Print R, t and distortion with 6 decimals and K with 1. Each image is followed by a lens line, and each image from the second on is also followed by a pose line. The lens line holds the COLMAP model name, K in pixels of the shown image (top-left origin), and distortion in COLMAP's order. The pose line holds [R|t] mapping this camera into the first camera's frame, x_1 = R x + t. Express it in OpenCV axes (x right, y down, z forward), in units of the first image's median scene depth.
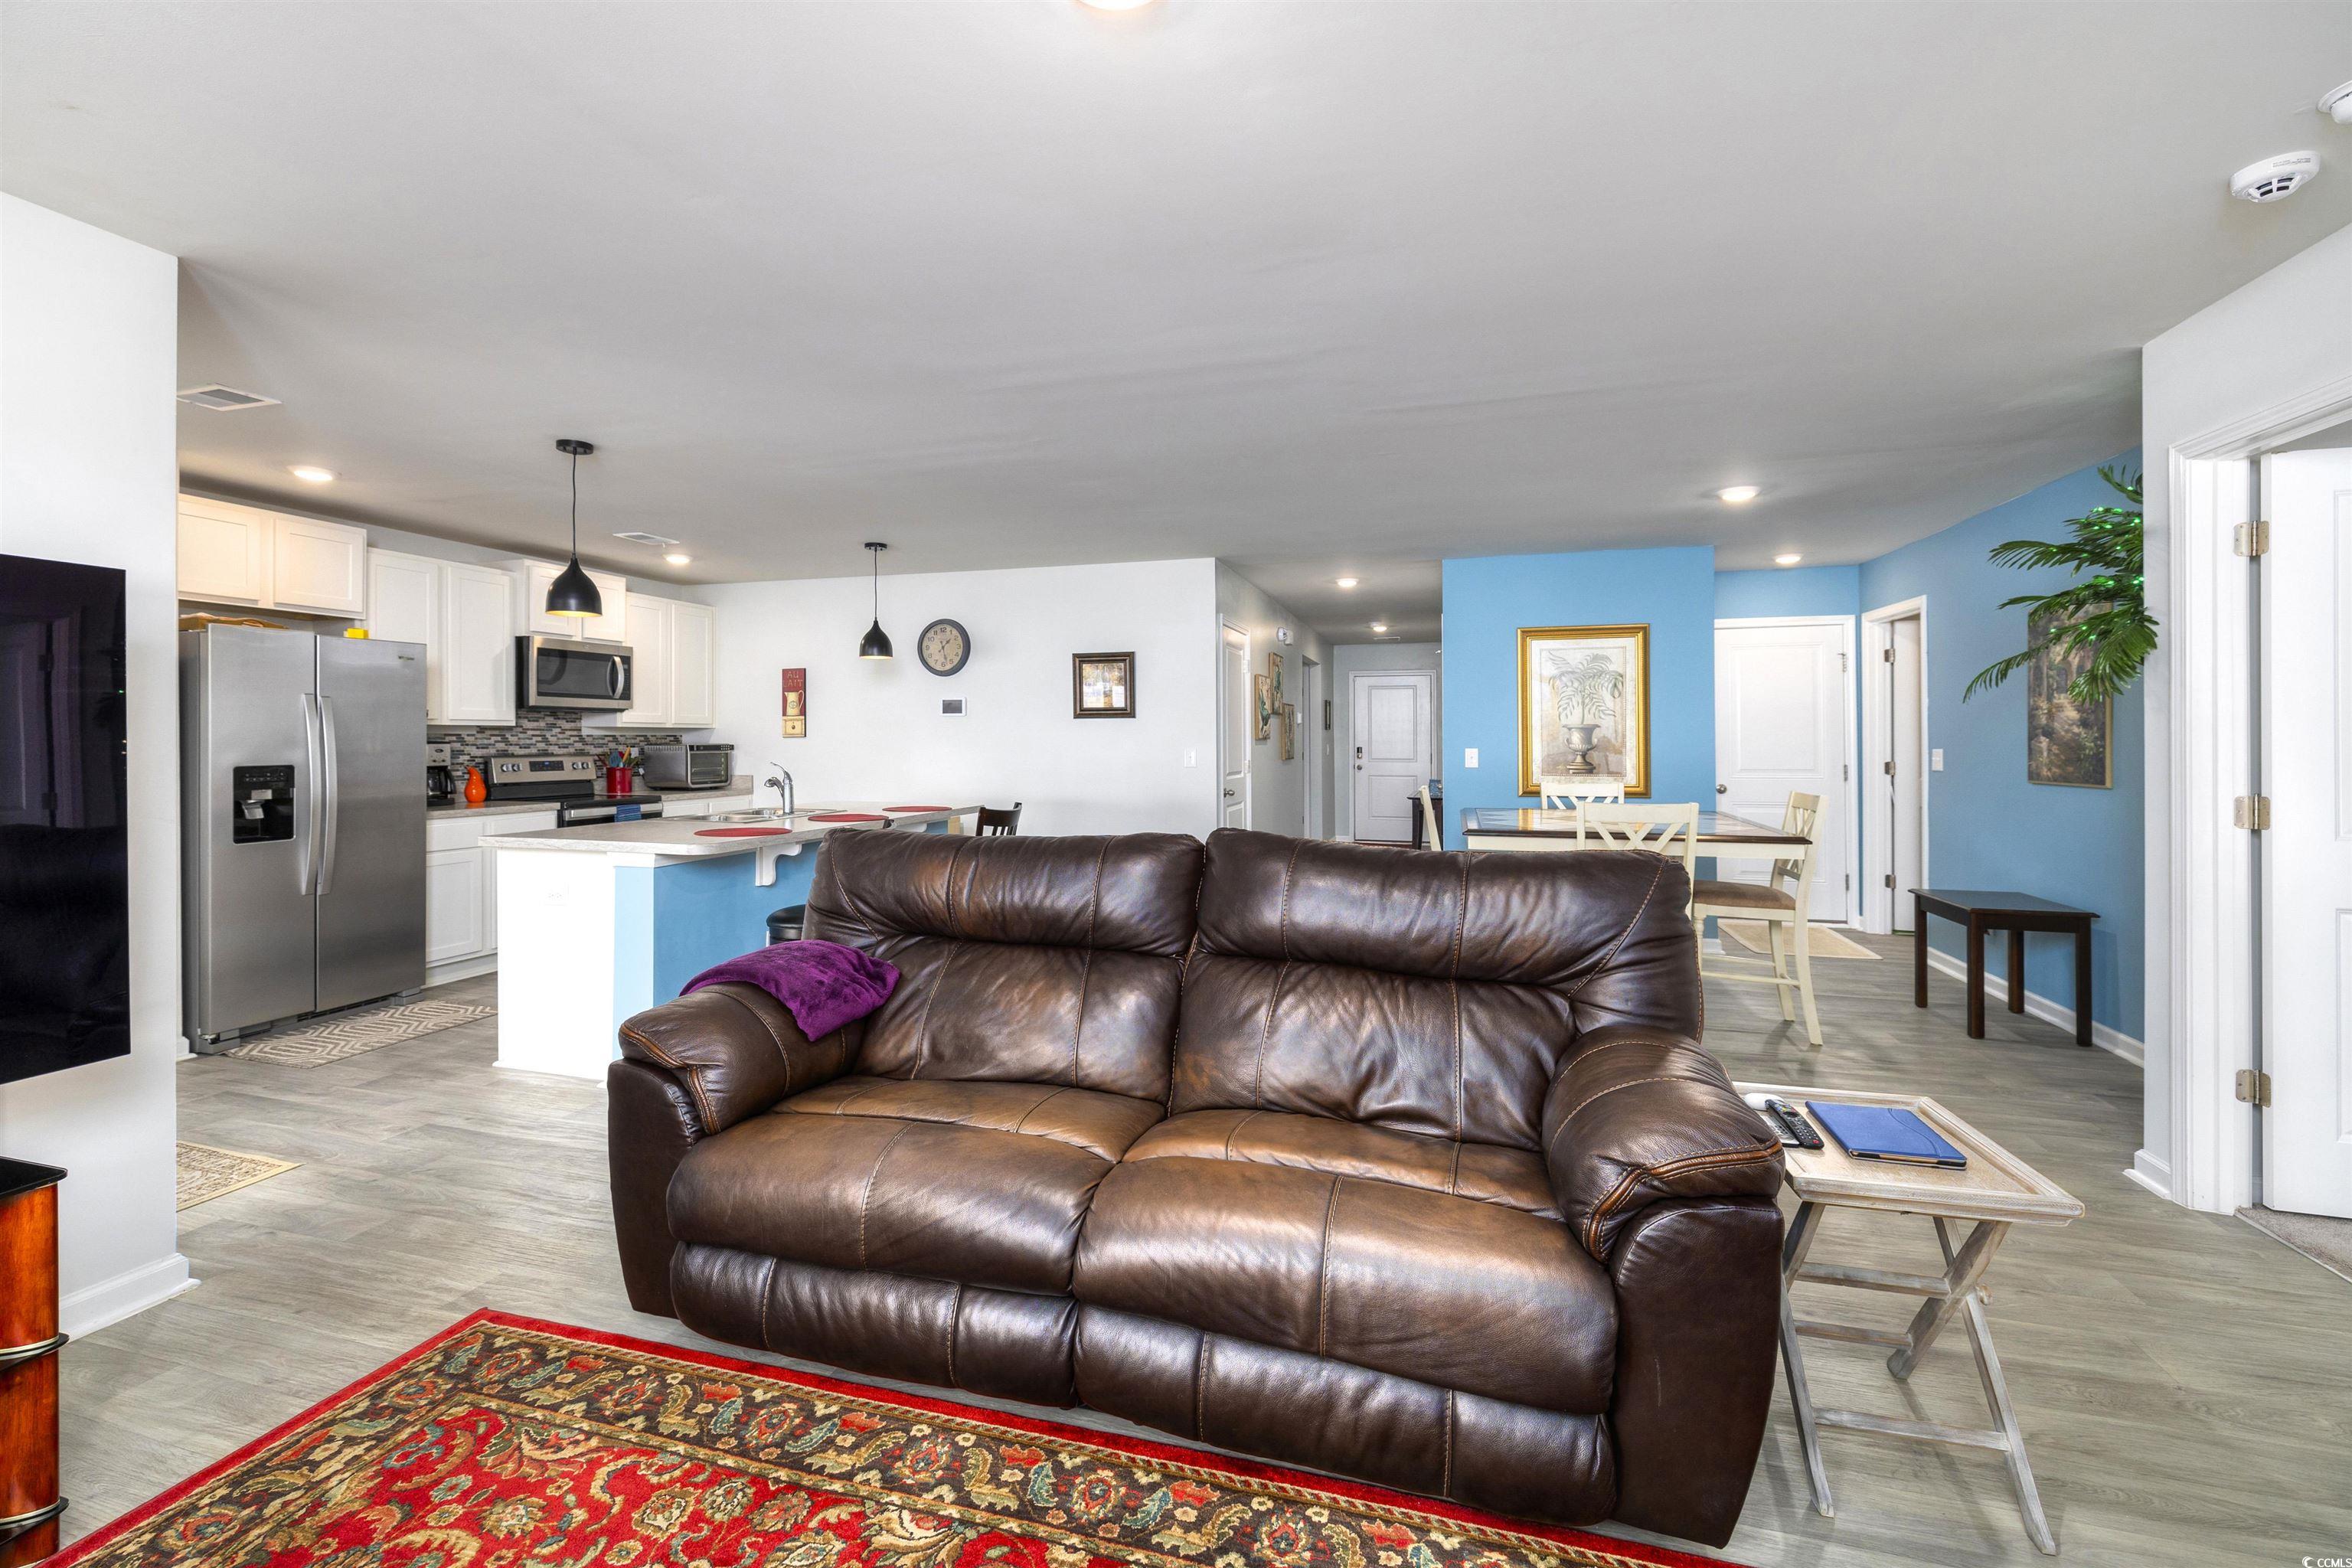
lens RADIAL K [[1006.7, 0, 1147.9], [0, 1006.7, 732.6], [0, 0, 1]] dist [-0.002023, -0.000223]
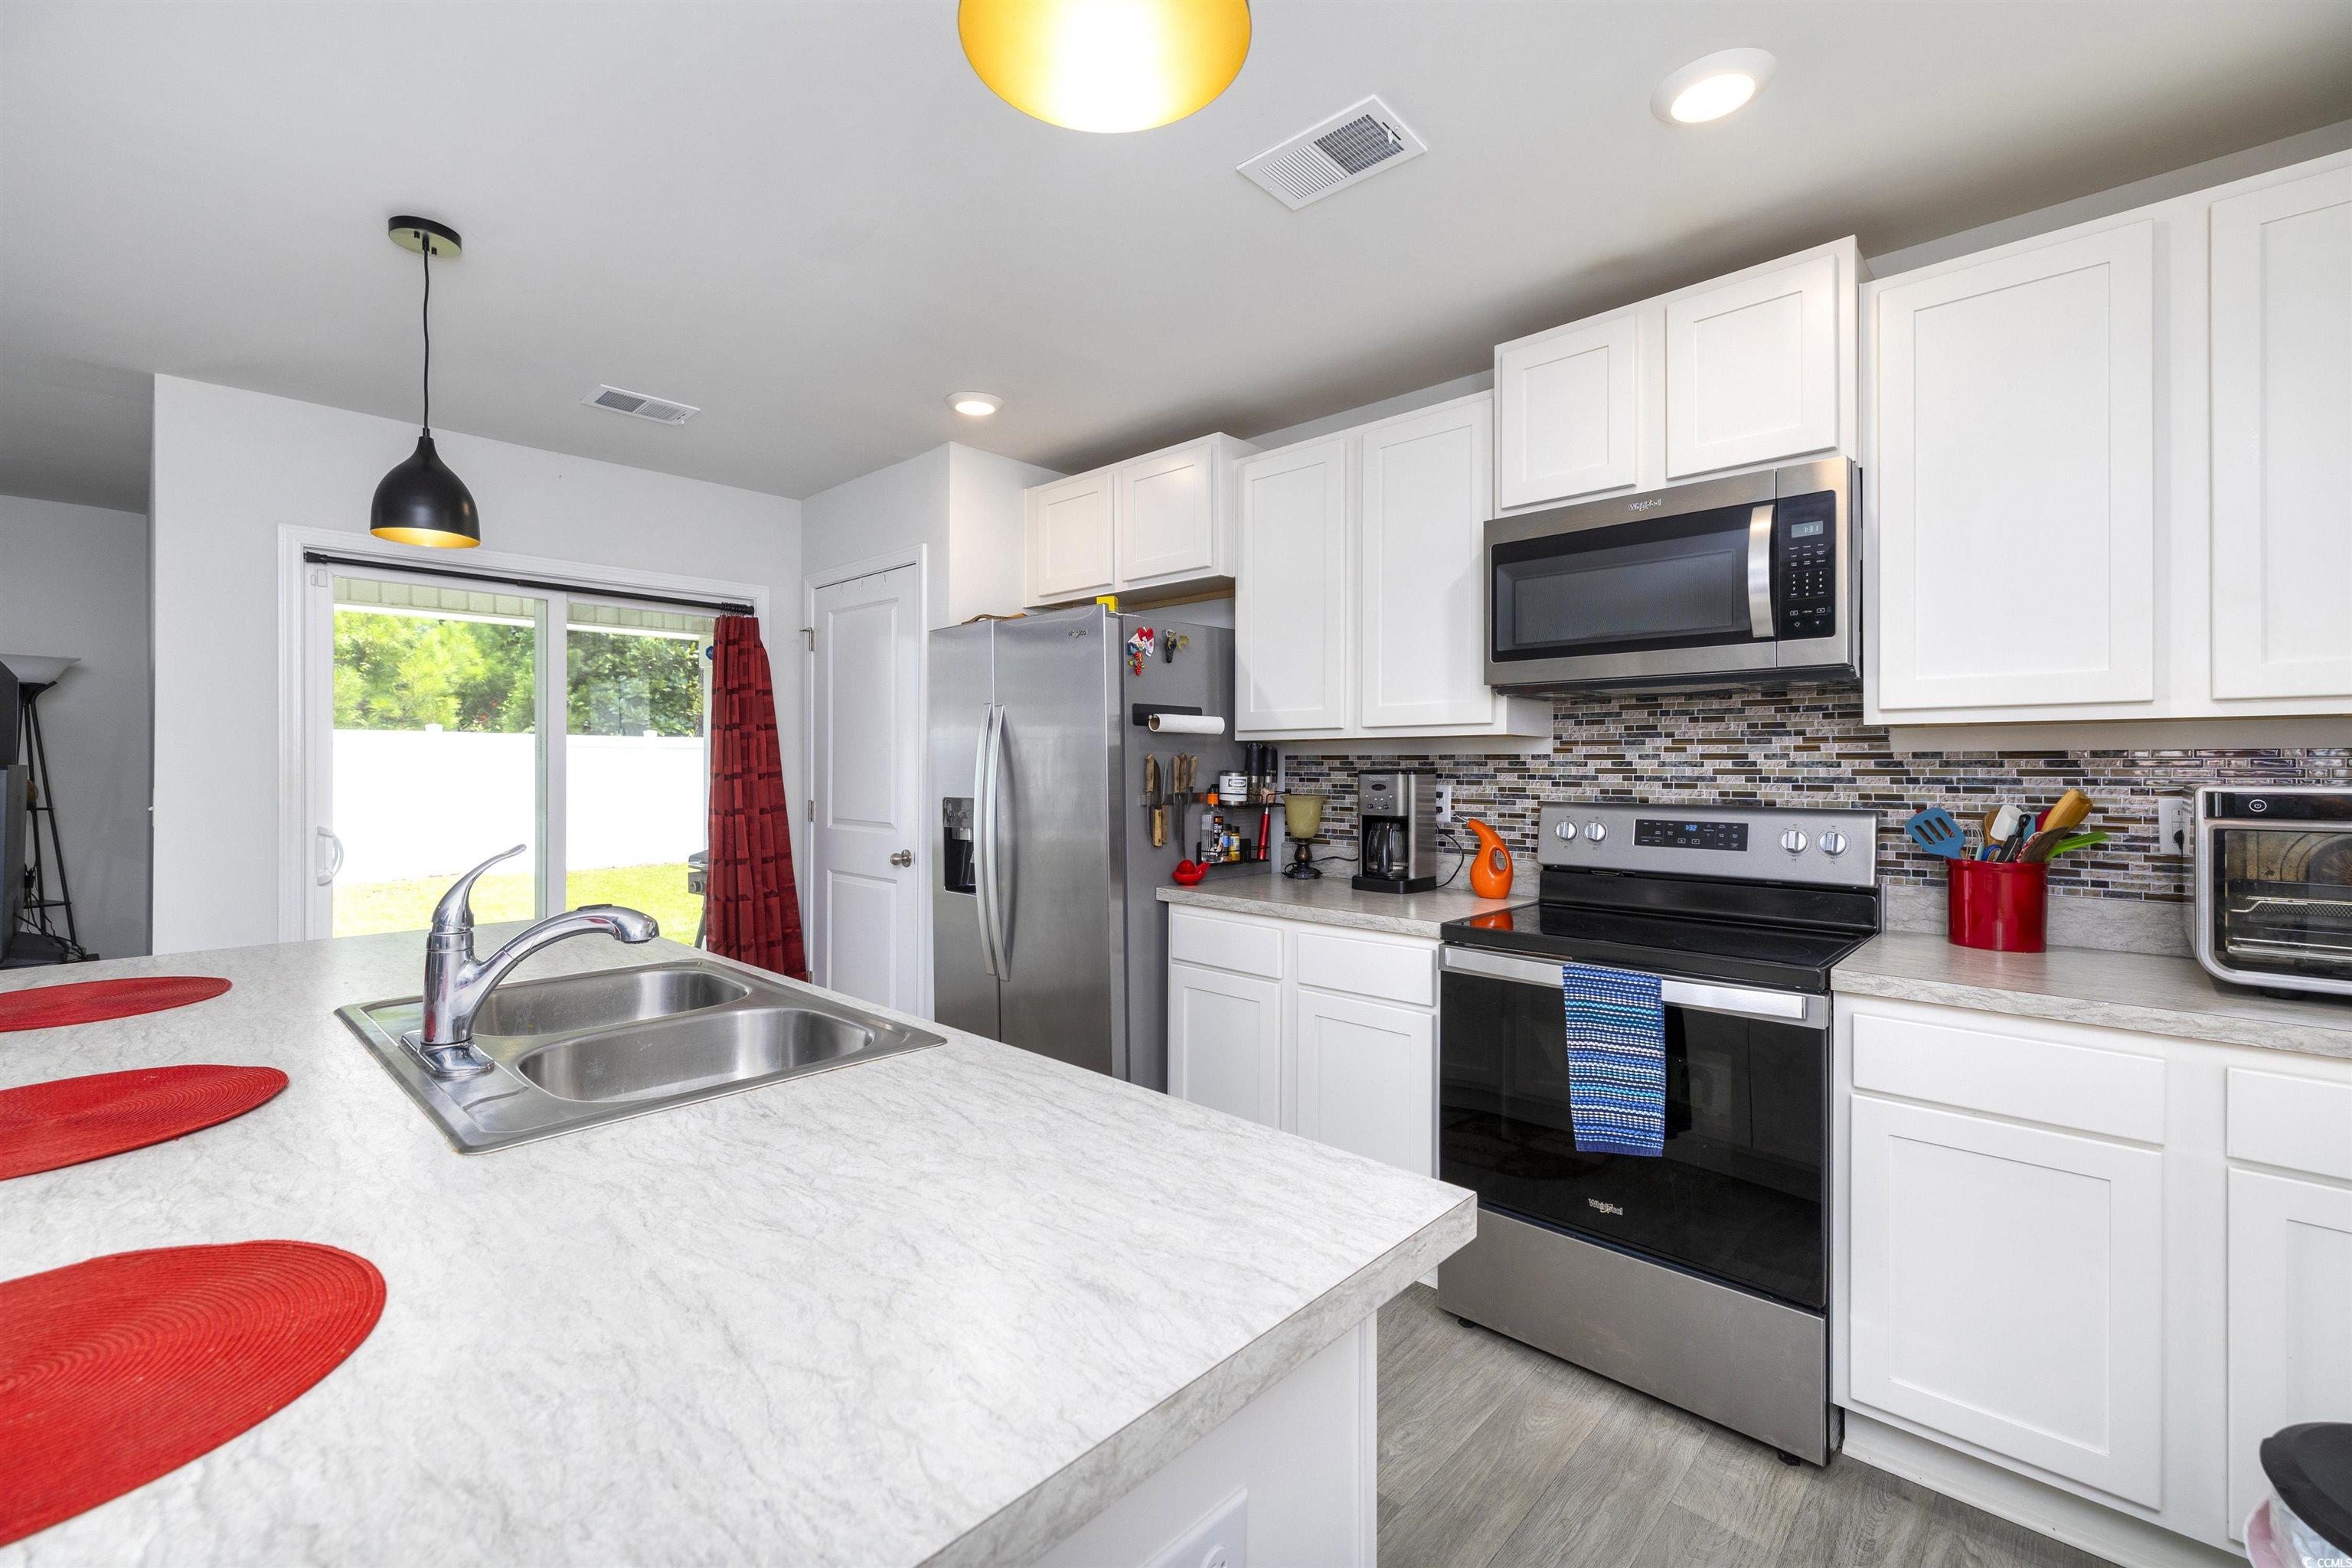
lens RADIAL K [[993.9, 0, 1153.6], [0, 993.9, 764.4], [0, 0, 1]] dist [0.000705, -0.000144]
pose [[-0.457678, -0.004404, -0.889107, -0.171285], [0.002784, 0.999976, -0.006386, 0.008534], [0.889114, -0.005398, -0.457654, 1.049876]]
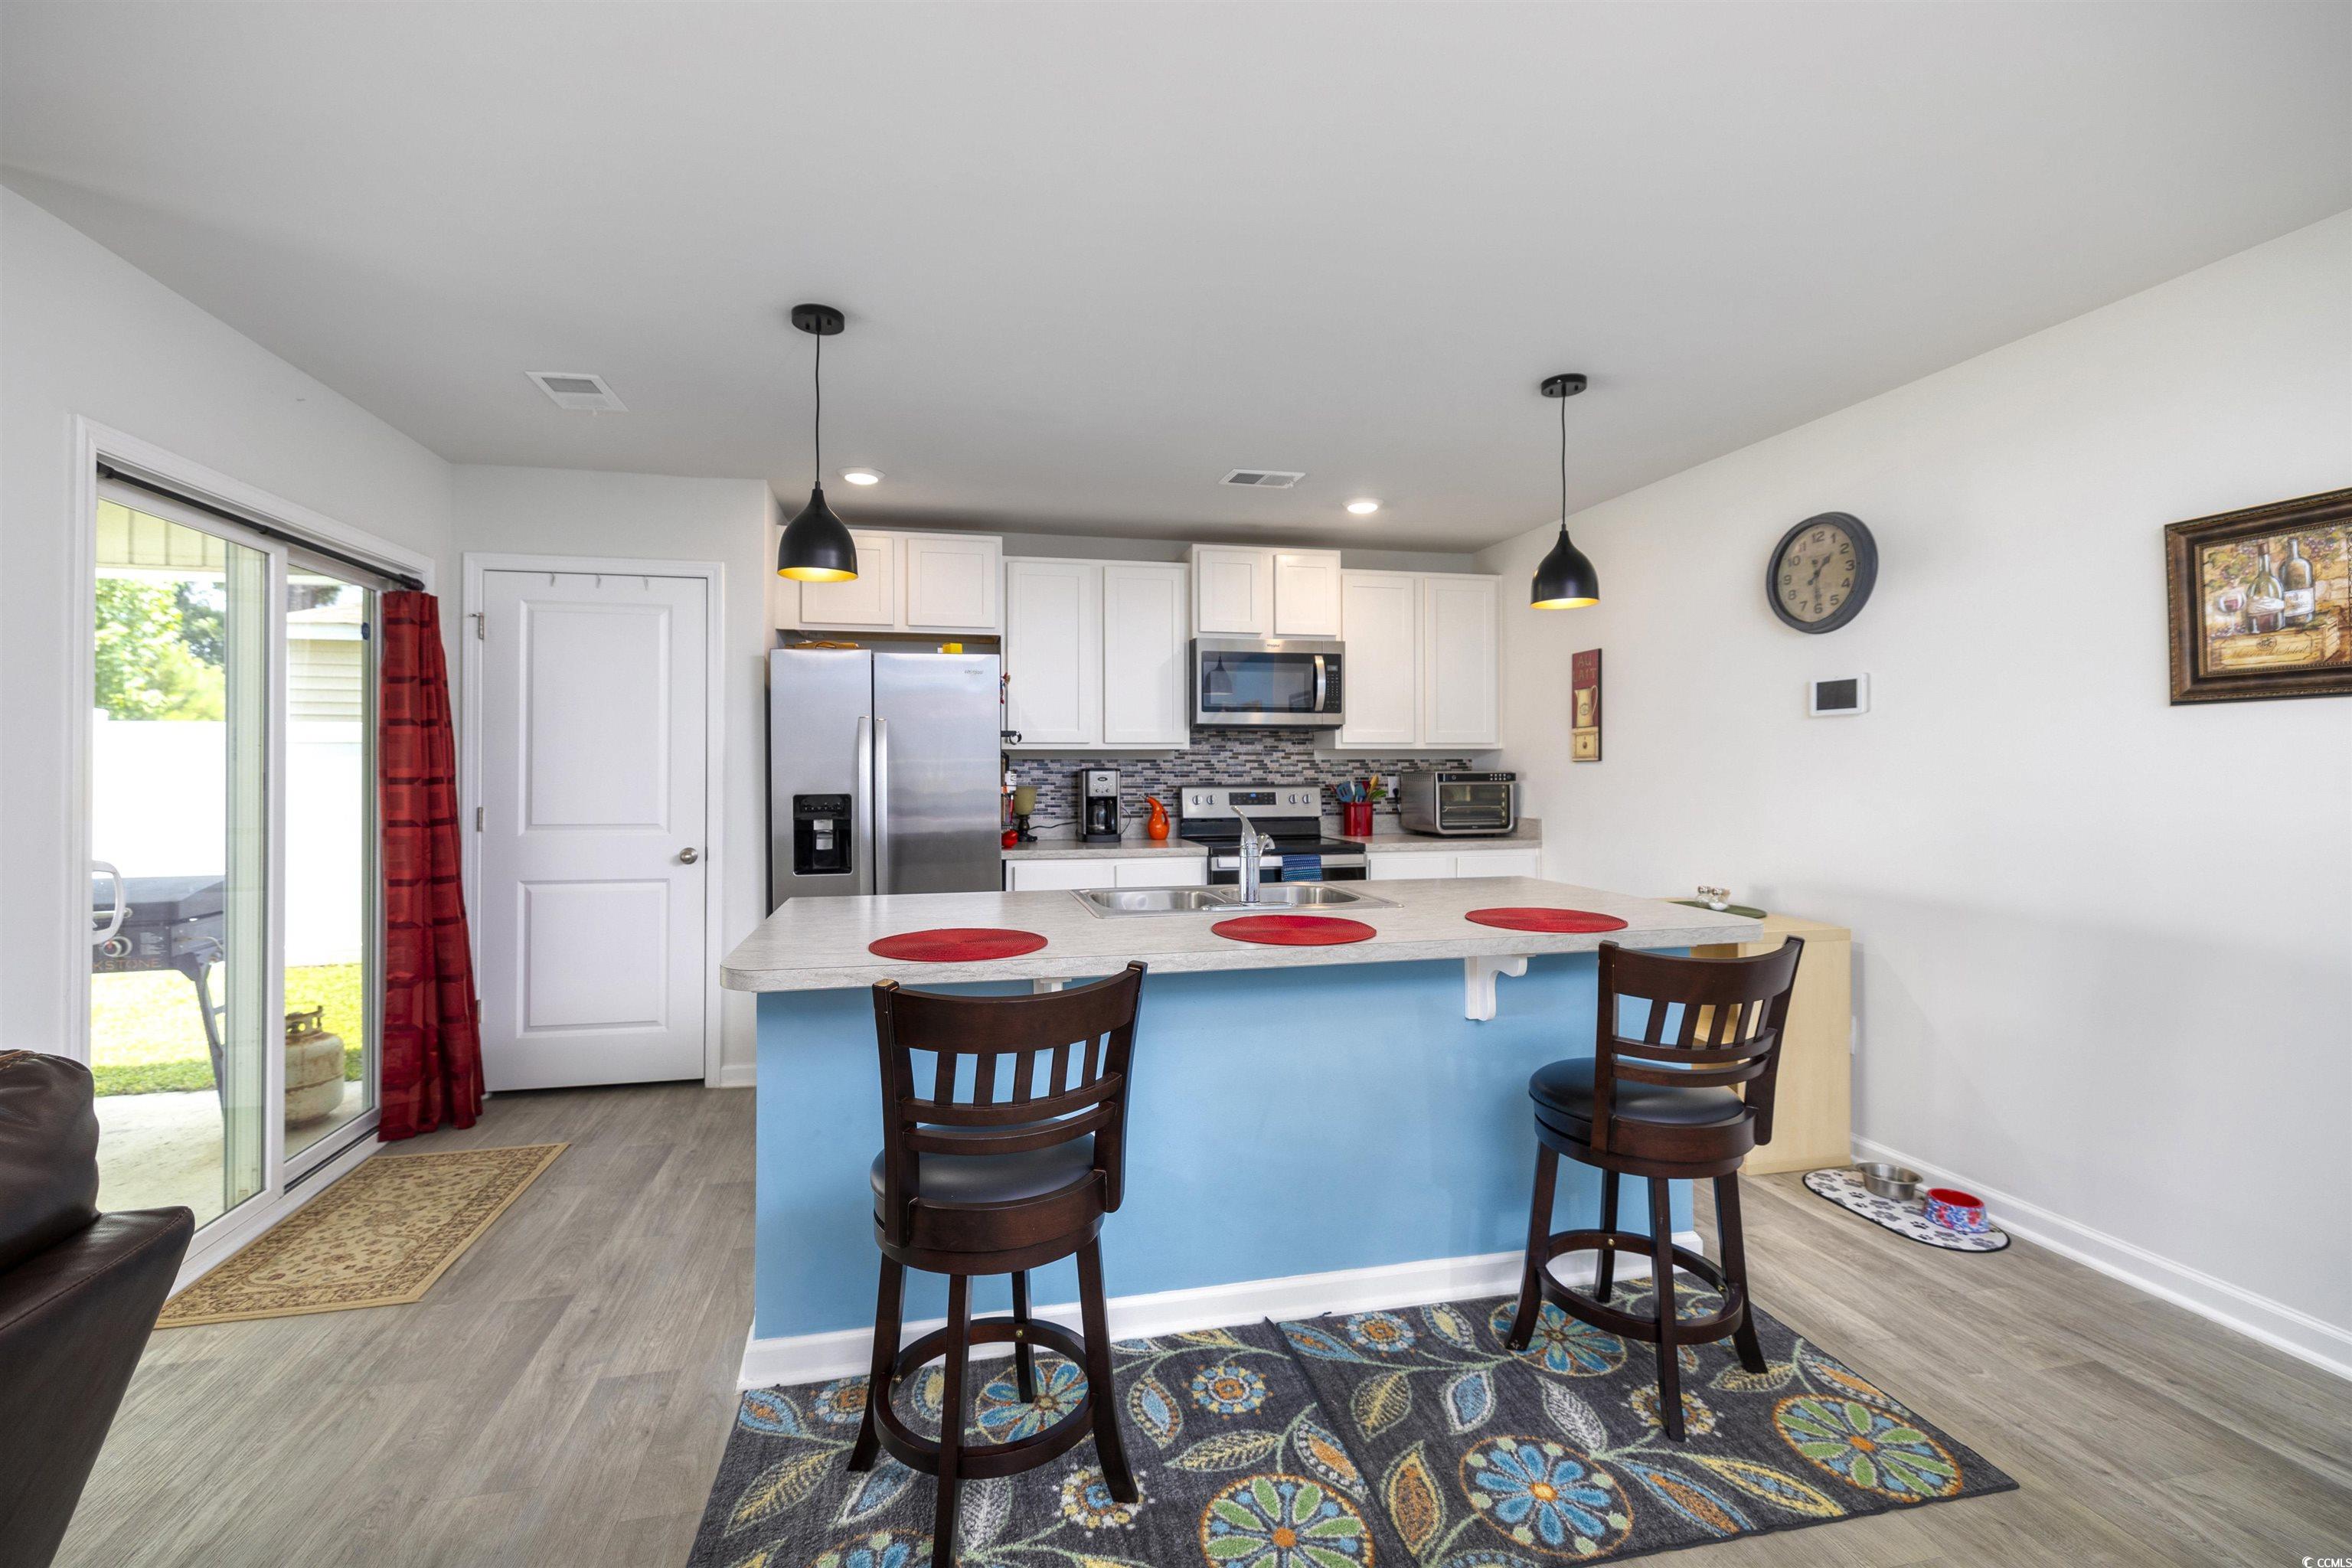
lens RADIAL K [[993.9, 0, 1153.6], [0, 993.9, 764.4], [0, 0, 1]] dist [0.000705, -0.000144]
pose [[0.486473, -0.002644, -0.873691, 0.066839], [0.008208, 0.999965, 0.001544, 0.003977], [0.873657, -0.007923, 0.486478, 0.572431]]
